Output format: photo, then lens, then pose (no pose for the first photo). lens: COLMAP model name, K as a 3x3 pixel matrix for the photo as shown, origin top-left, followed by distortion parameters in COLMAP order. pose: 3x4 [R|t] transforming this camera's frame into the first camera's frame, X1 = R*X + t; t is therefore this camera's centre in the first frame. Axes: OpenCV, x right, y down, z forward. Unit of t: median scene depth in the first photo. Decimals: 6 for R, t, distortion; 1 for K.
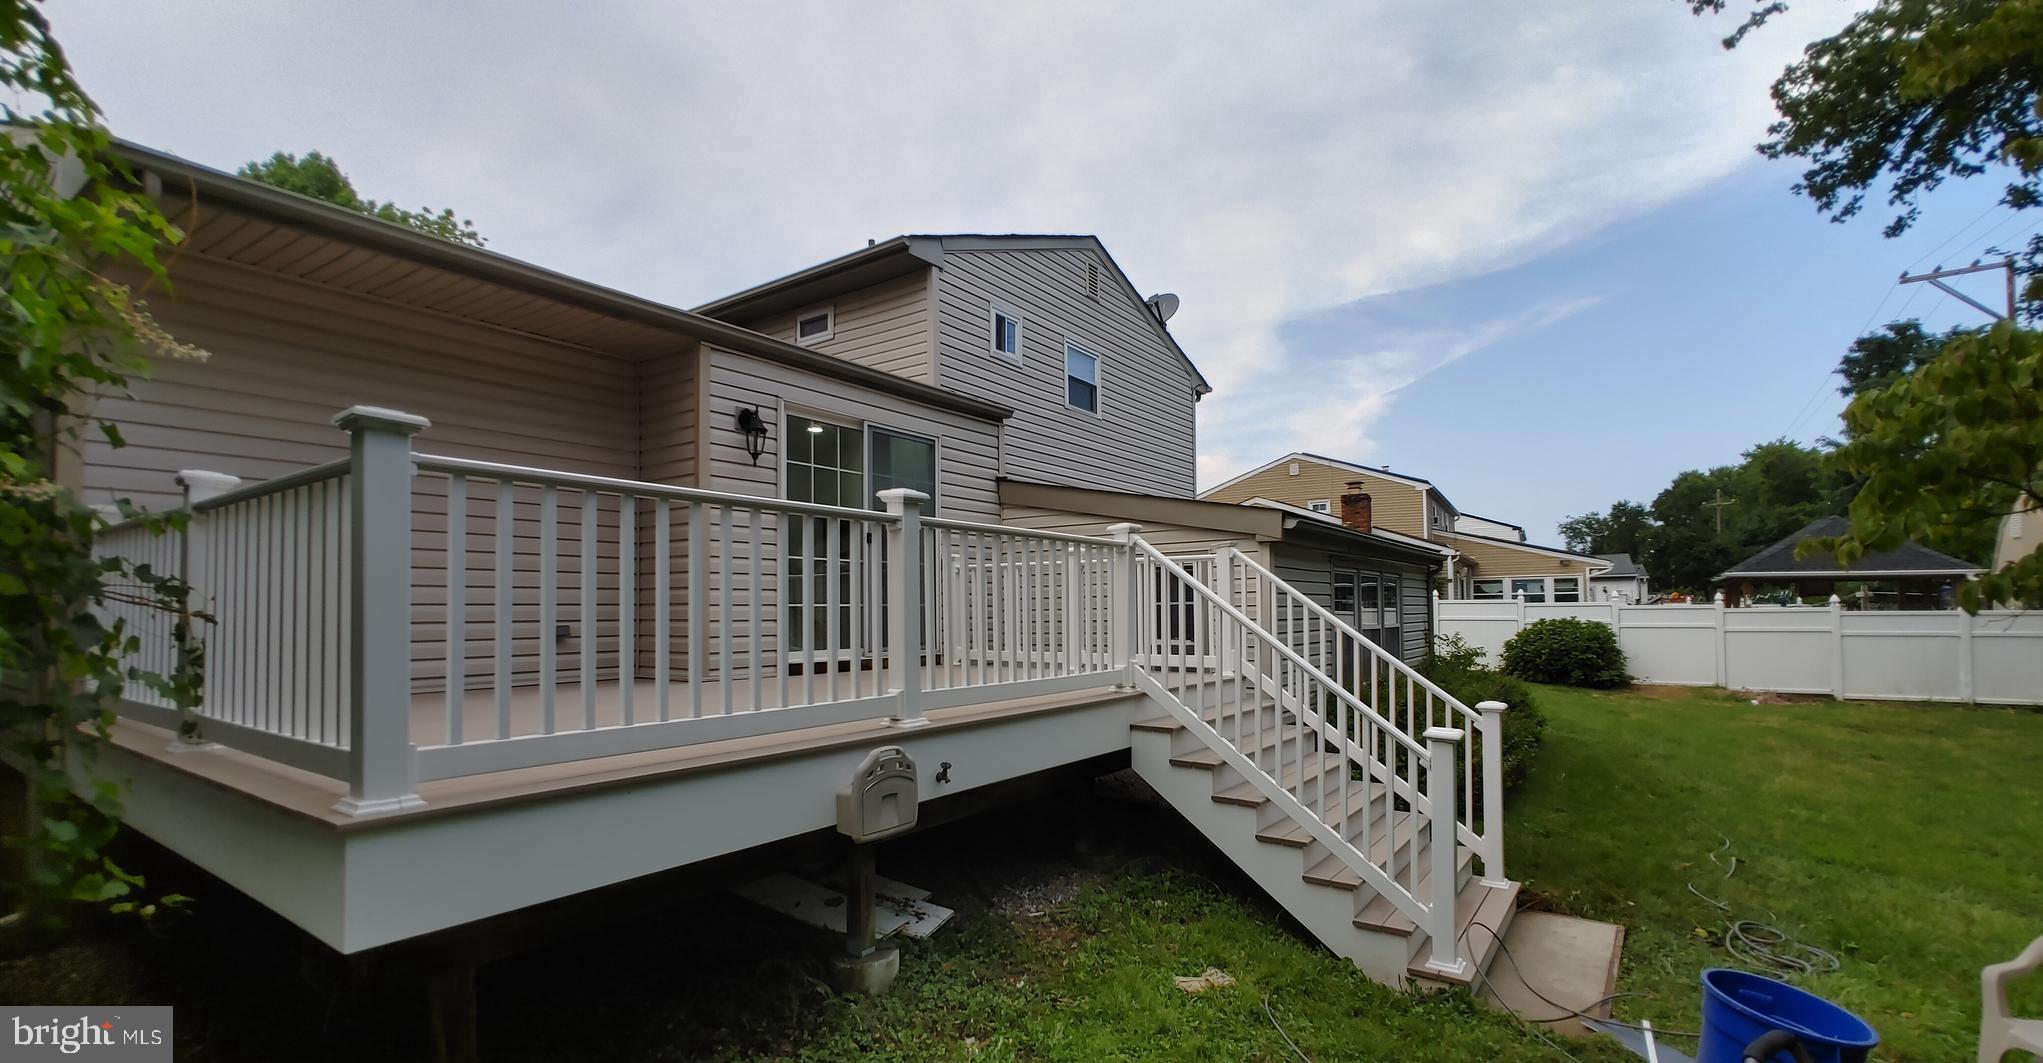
lens RADIAL K [[875.9, 0, 1036.8], [0, 875.9, 589.1], [0, 0, 1]] dist [-0.001207, 0.000209]
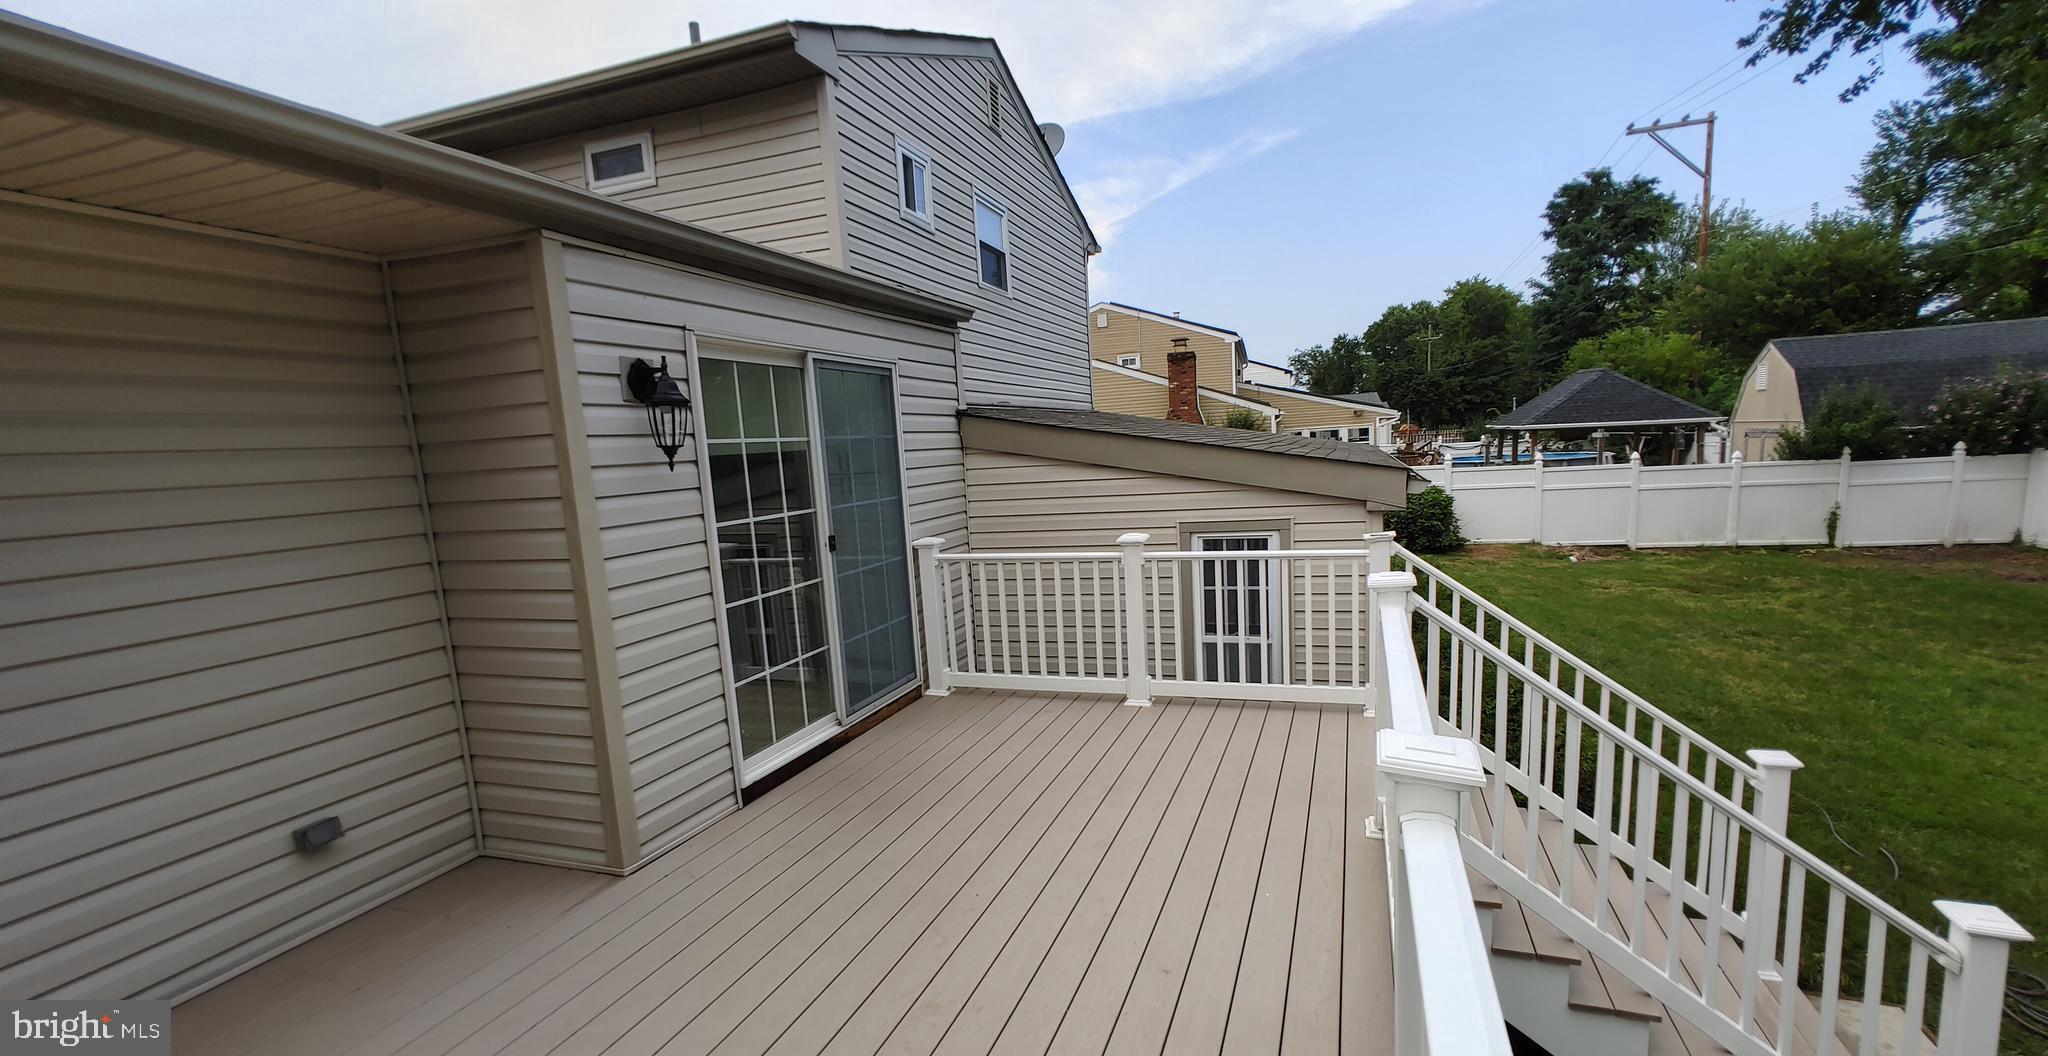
lens RADIAL K [[885.3, 0, 1034.7], [0, 885.3, 585.4], [0, 0, 1]] dist [0.002760, 0.001298]
pose [[0.962146, -0.087529, 0.258097, -0.133332], [0.042137, 0.983412, 0.176423, -0.082539], [-0.269258, -0.158869, 0.949874, 0.212253]]
